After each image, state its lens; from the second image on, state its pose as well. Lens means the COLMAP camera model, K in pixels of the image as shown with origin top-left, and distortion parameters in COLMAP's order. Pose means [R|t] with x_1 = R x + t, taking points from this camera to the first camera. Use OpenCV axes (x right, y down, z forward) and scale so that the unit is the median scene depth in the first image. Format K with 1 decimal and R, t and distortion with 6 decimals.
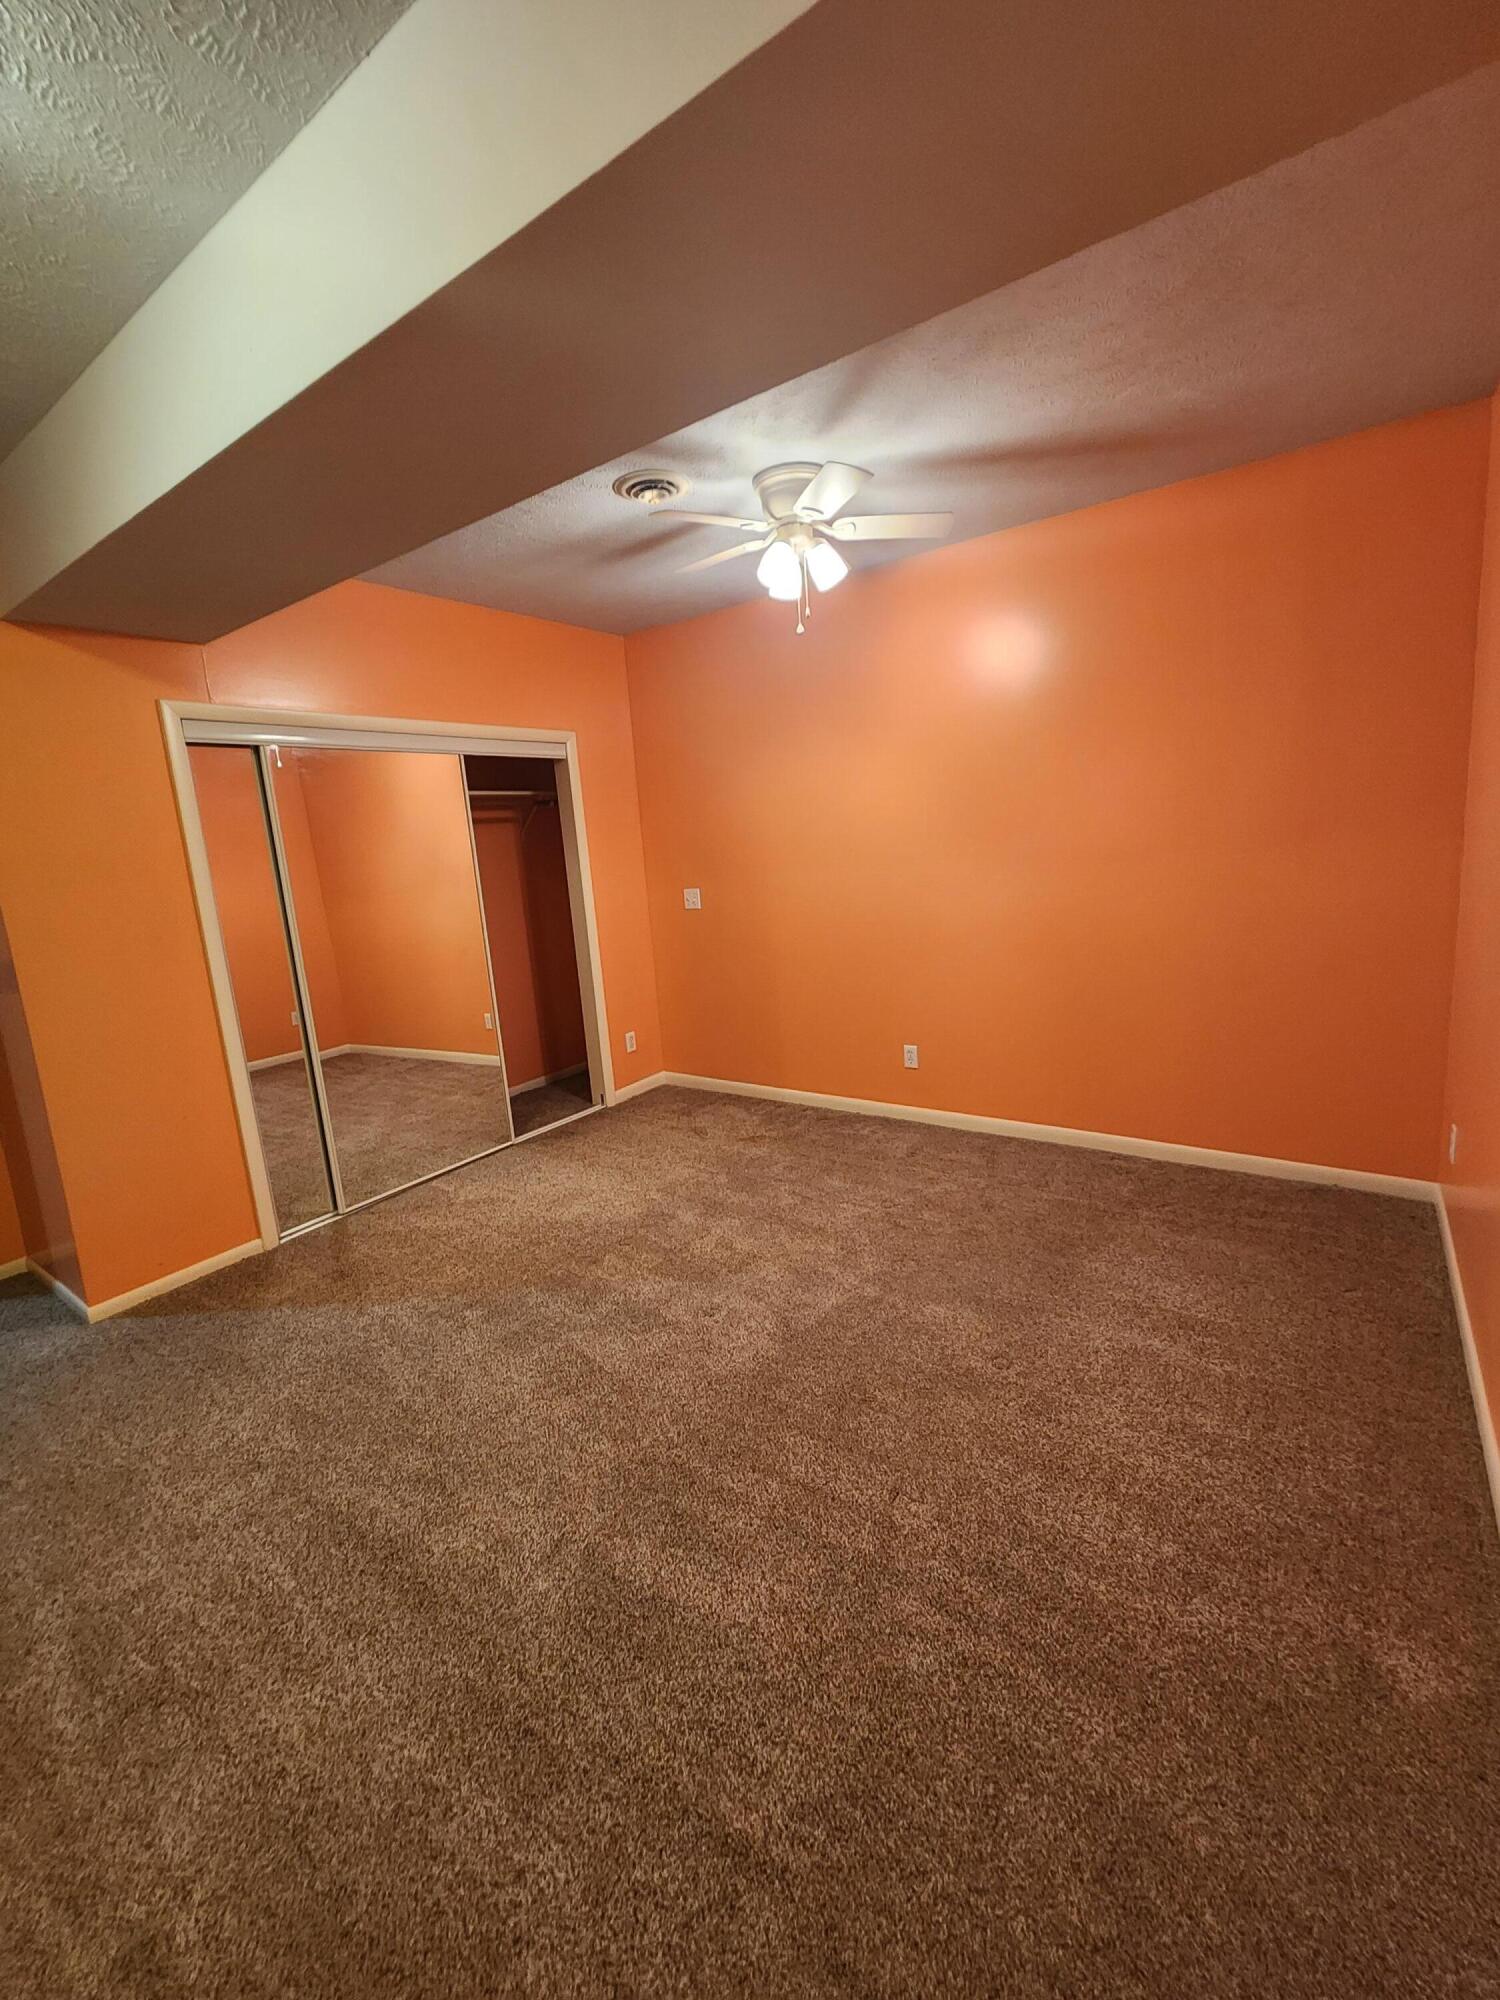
lens RADIAL K [[824.8, 0, 748.8], [0, 824.8, 984.4], [0, 0, 1]] dist [0.000269, -0.000784]
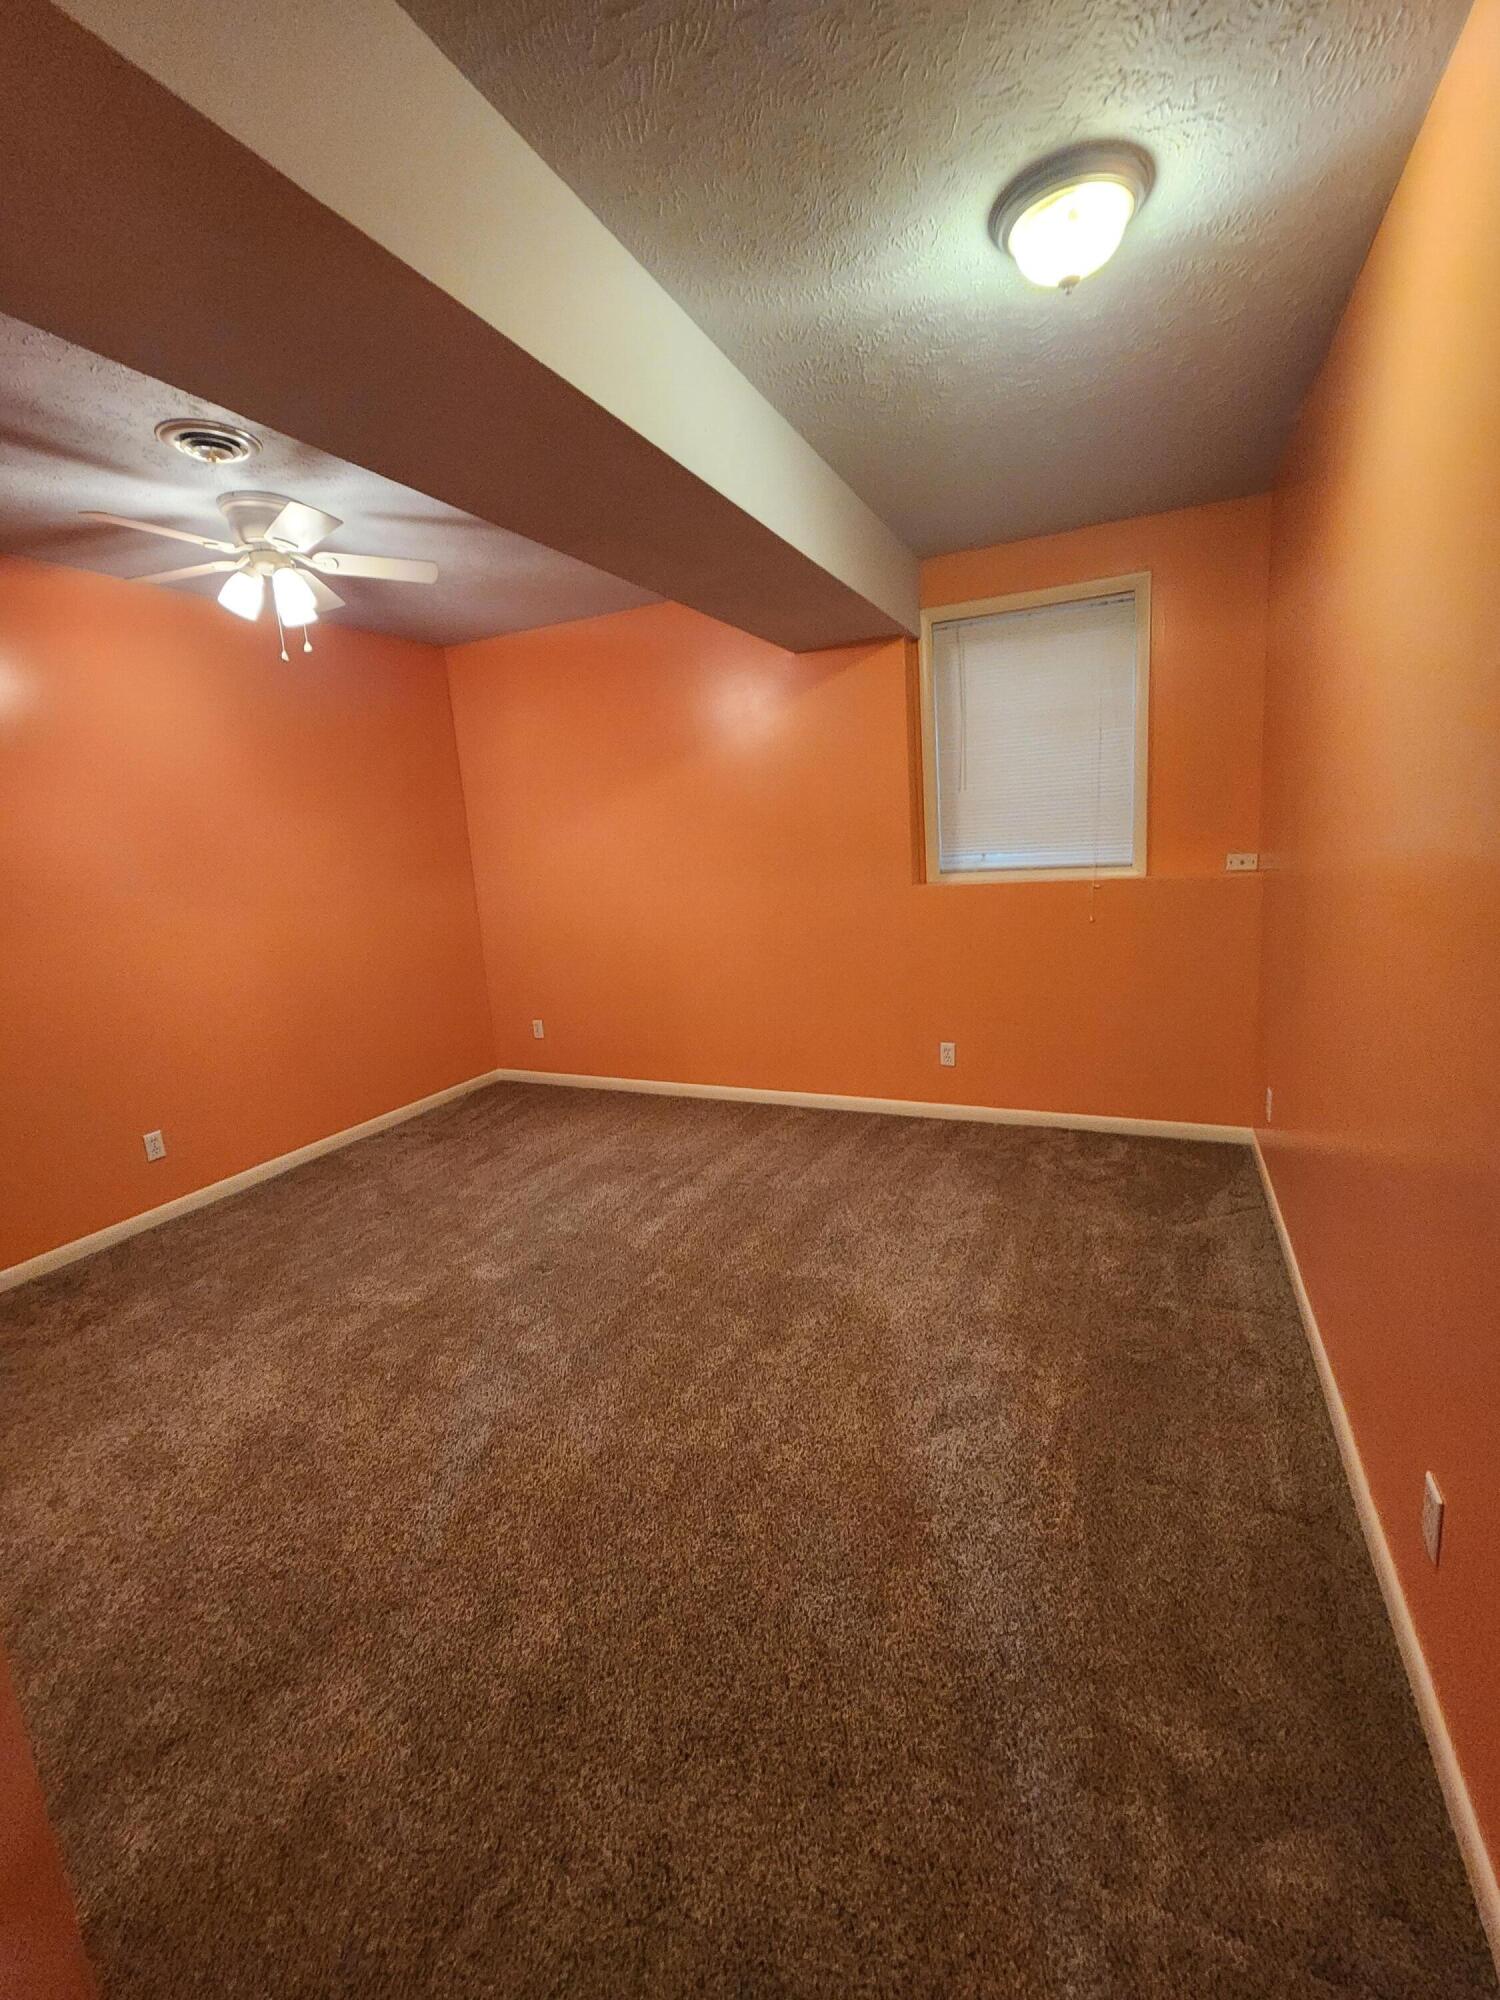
lens RADIAL K [[824.8, 0, 748.8], [0, 824.8, 984.4], [0, 0, 1]] dist [0.000269, -0.000784]
pose [[-0.170712, -0.103091, 0.979913, -1.061044], [0.242717, 0.959466, 0.143224, -0.063869], [-0.954959, 0.262292, -0.138771, 0.726253]]
